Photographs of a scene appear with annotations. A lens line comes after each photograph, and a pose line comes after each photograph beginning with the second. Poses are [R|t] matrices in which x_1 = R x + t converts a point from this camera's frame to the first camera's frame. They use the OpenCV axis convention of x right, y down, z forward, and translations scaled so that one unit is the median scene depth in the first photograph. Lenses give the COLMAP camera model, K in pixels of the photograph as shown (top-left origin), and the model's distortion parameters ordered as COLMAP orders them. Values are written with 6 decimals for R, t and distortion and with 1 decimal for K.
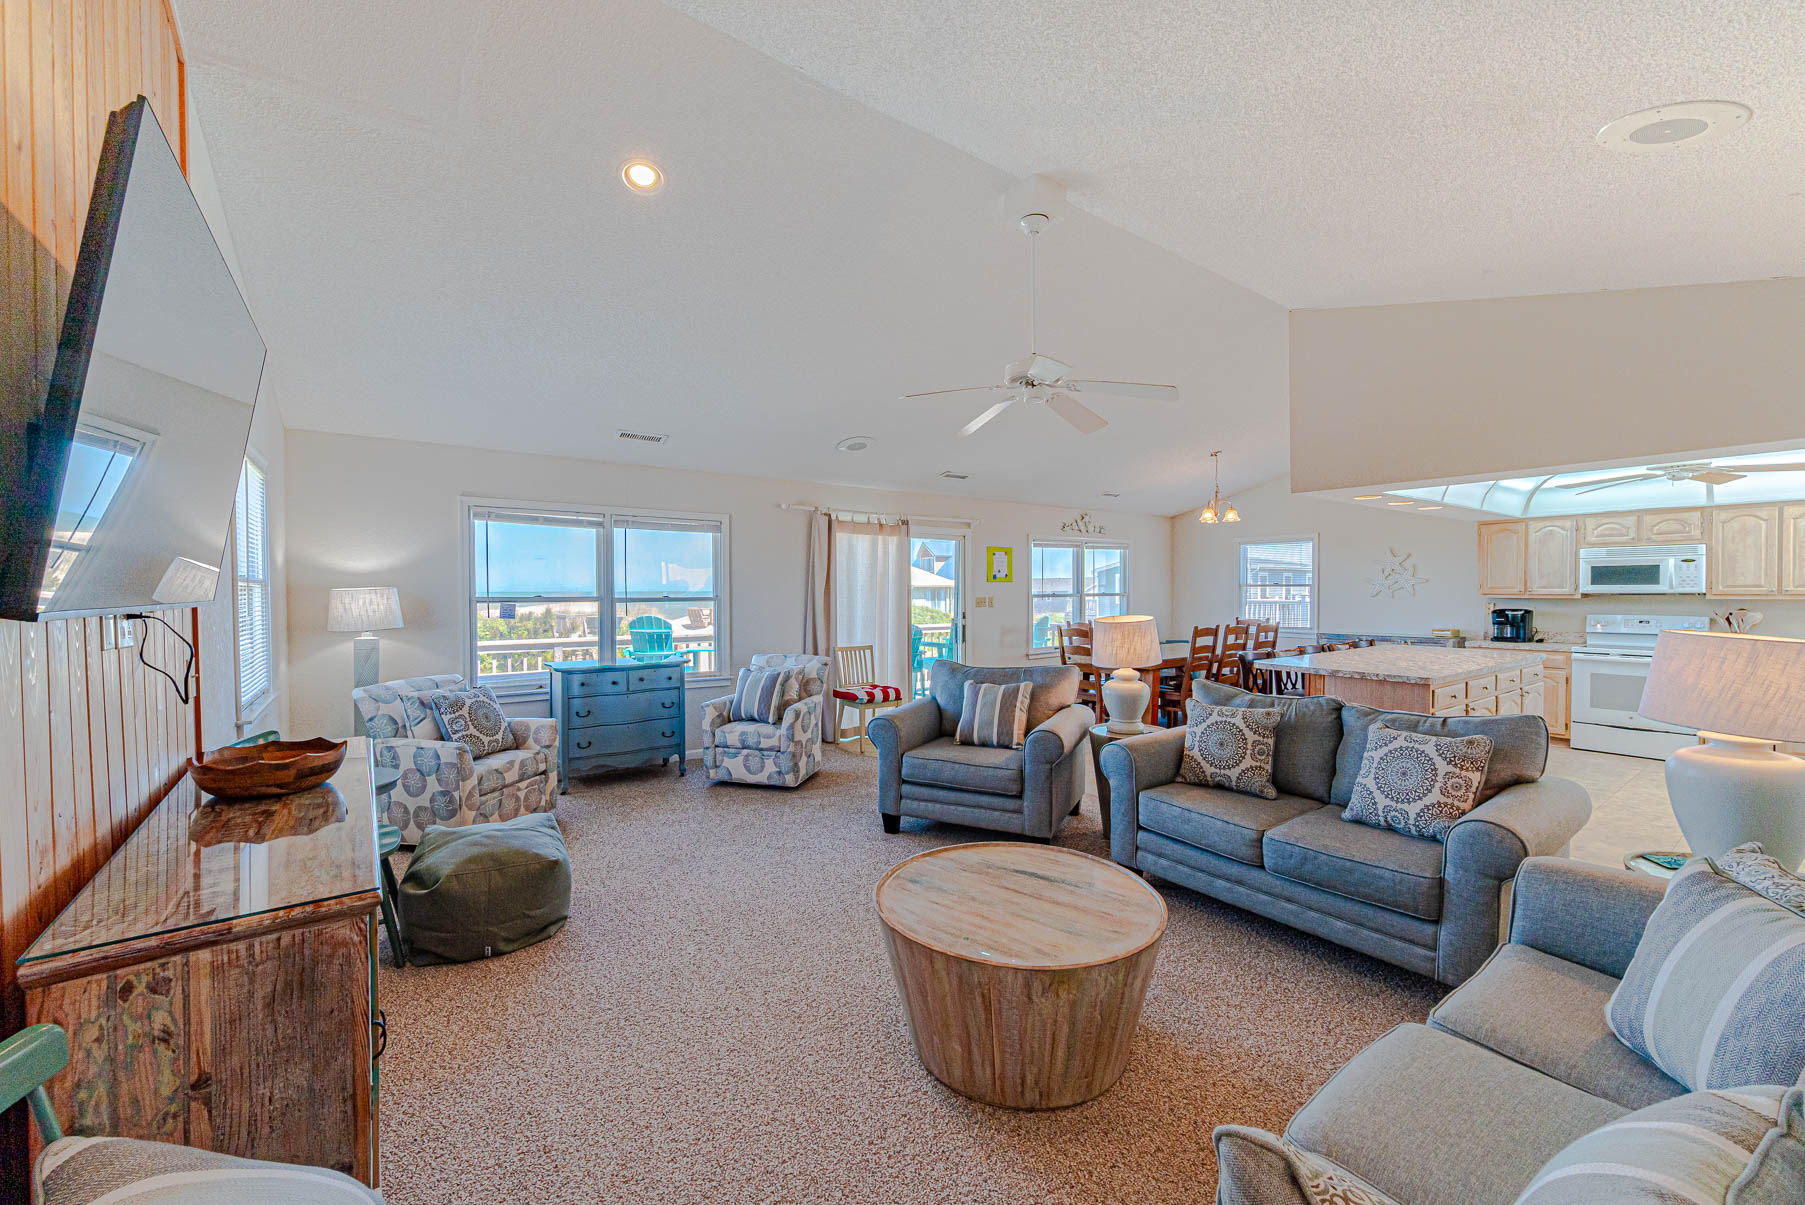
lens RADIAL K [[720.4, 0, 911.3], [0, 720.4, 596.2], [0, 0, 1]] dist [0.001161, 0.001216]
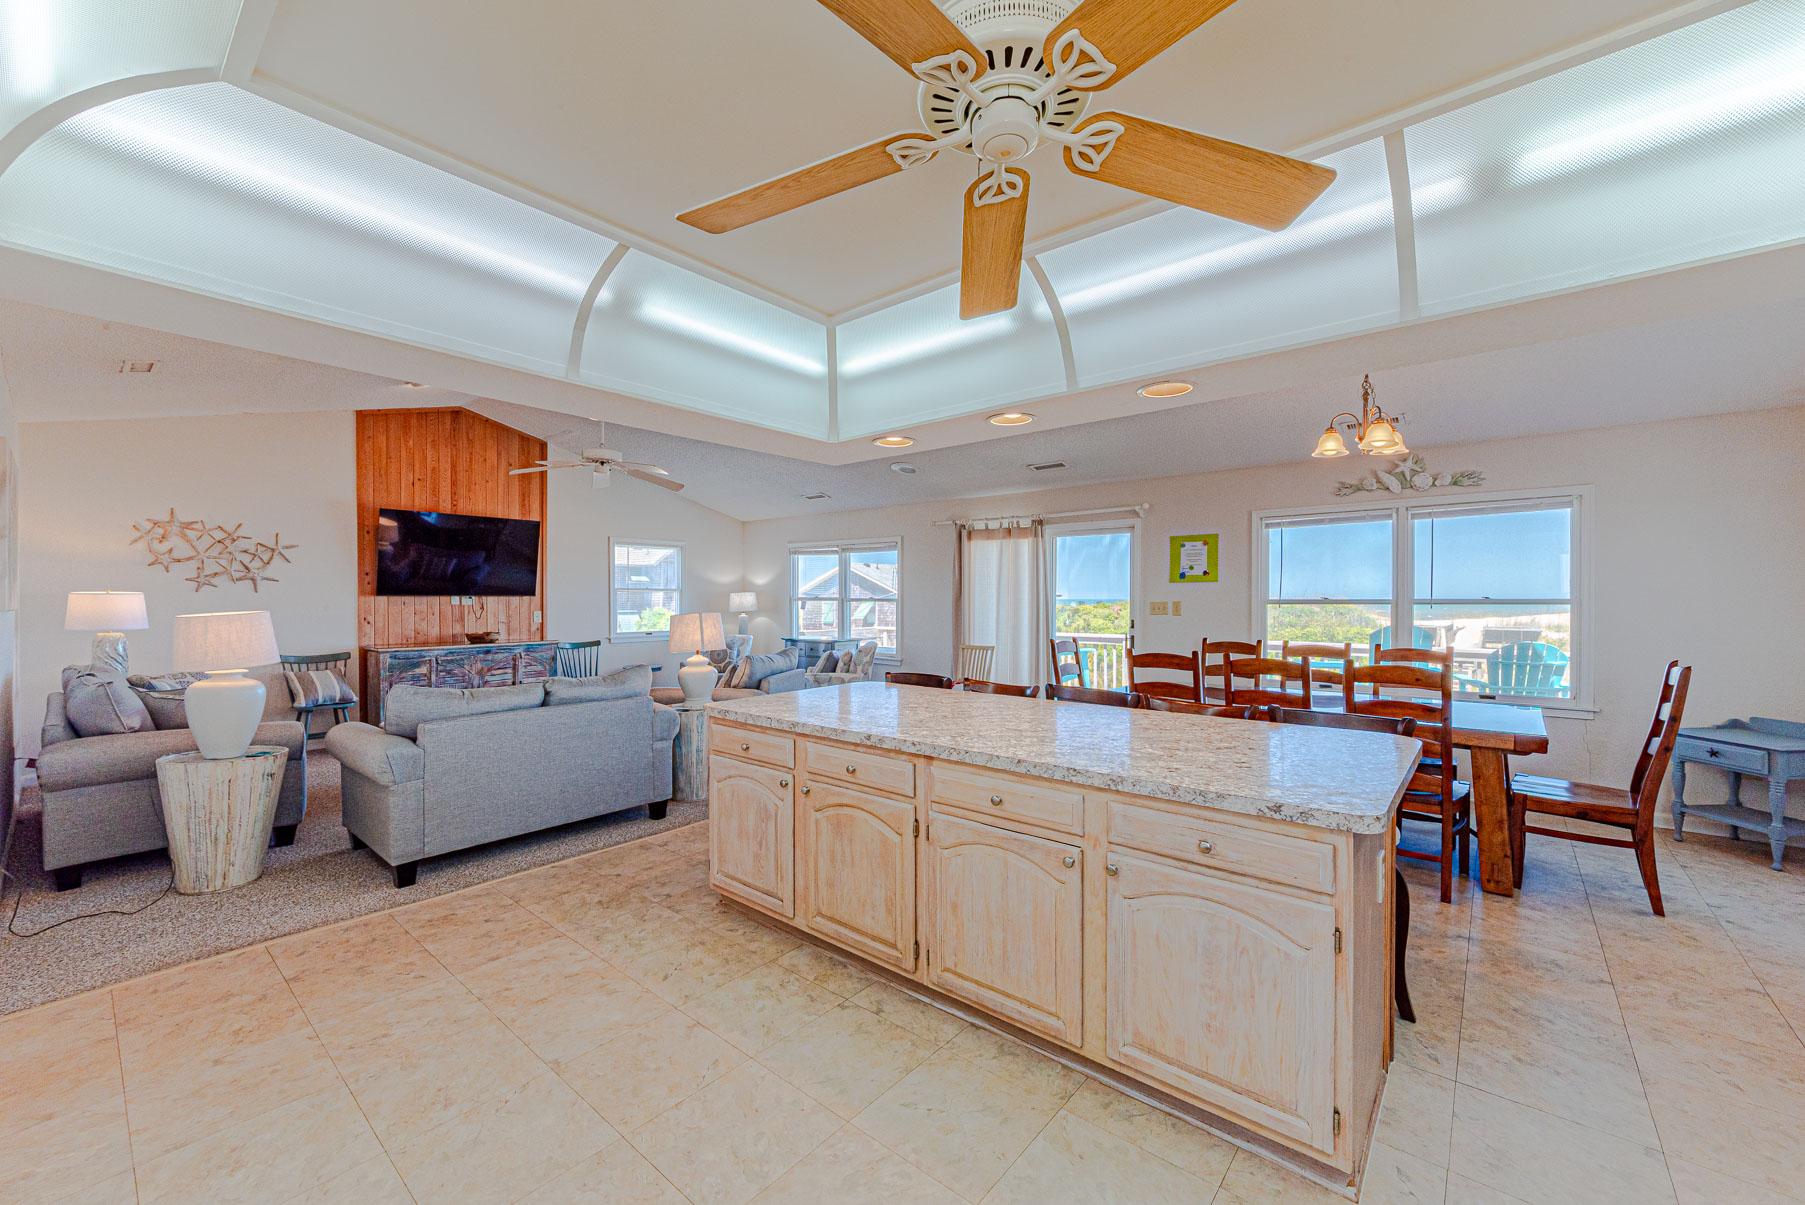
lens RADIAL K [[720.4, 0, 903.5], [0, 720.4, 605.7], [0, 0, 1]] dist [0.001161, 0.001216]
pose [[0.223454, 0.011647, -0.974645, 1.031226], [-0.011184, 0.999893, 0.009385, 0.001623], [0.974650, 0.008804, 0.223560, 0.709737]]
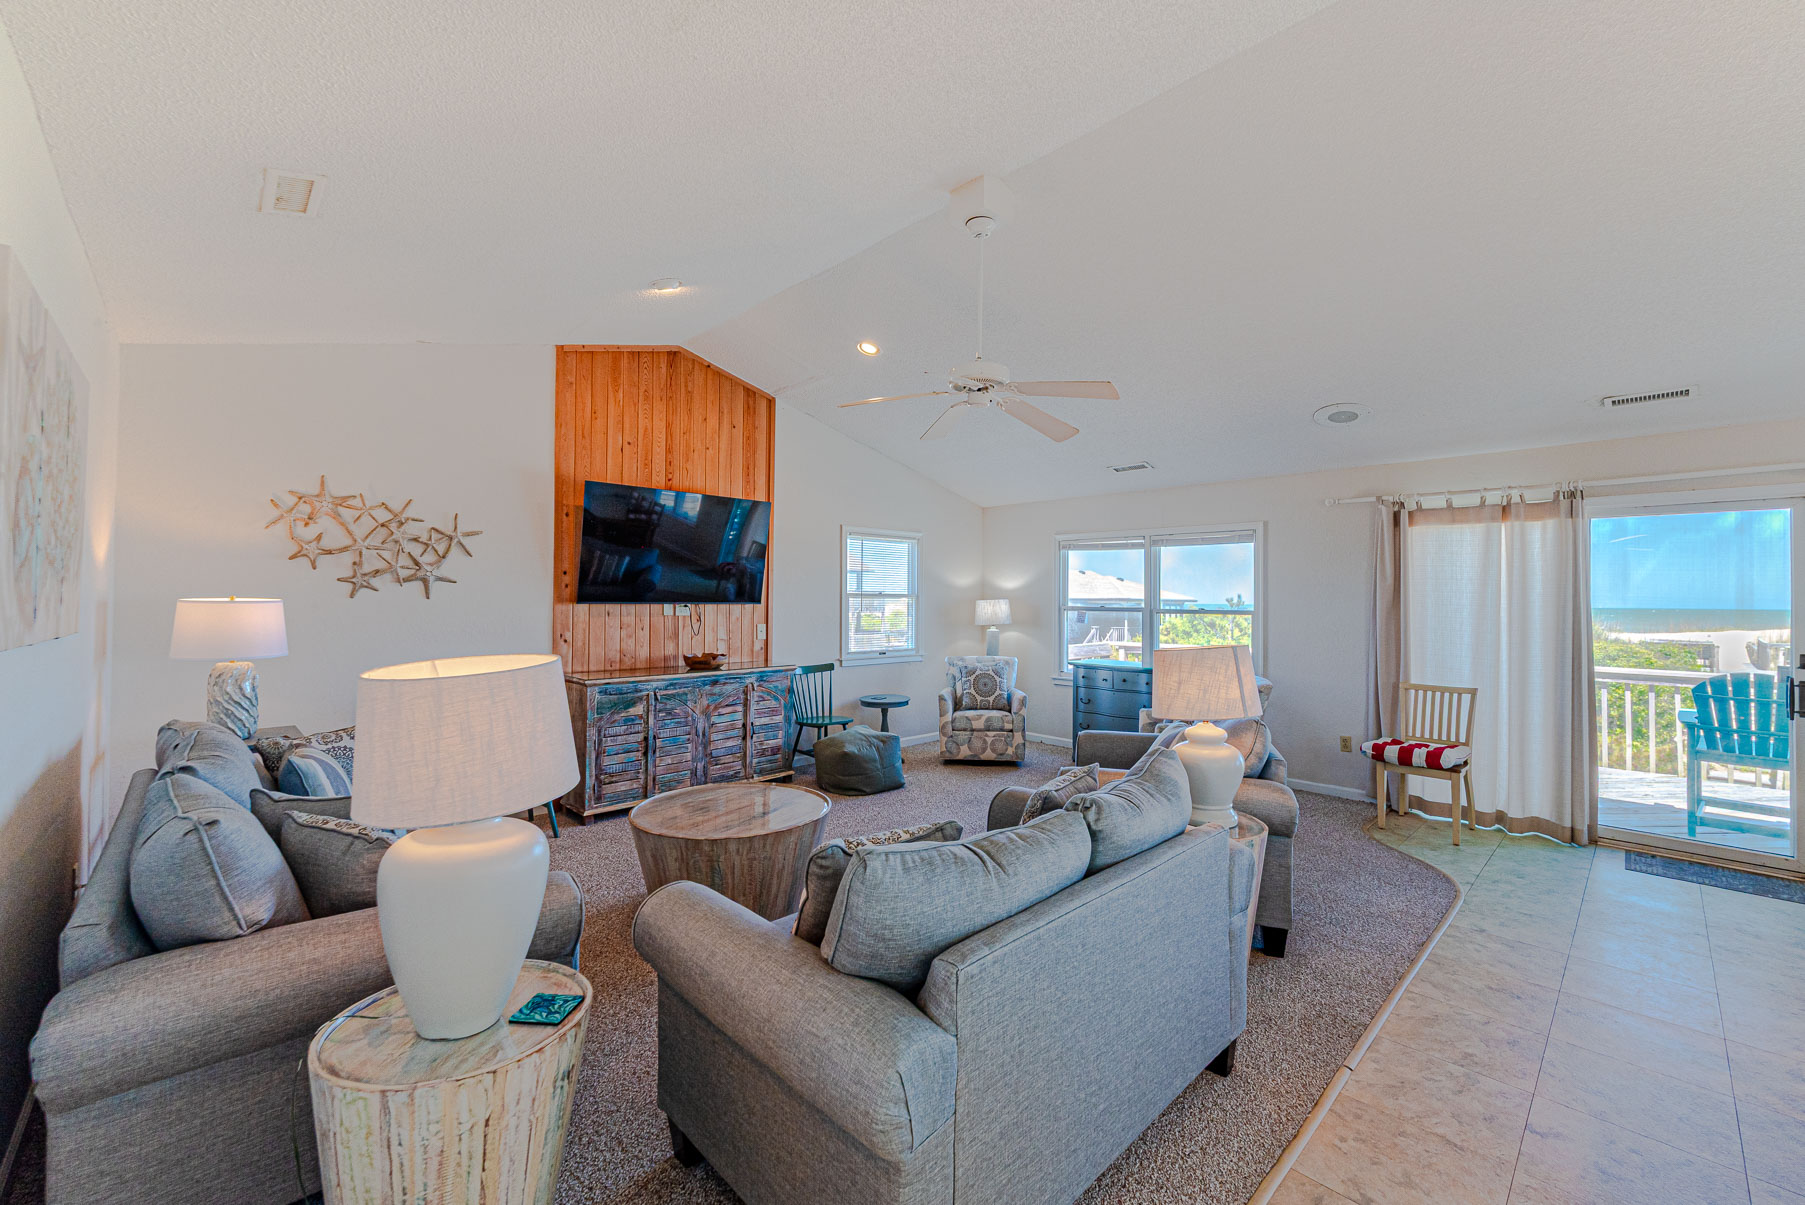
lens RADIAL K [[720.4, 0, 900.4], [0, 720.4, 591.7], [0, 0, 1]] dist [0.001161, 0.001216]
pose [[0.127133, -0.010003, -0.991835, 0.604078], [-0.018138, 0.999759, -0.012407, -0.003686], [0.991720, 0.019567, 0.126921, 0.422663]]
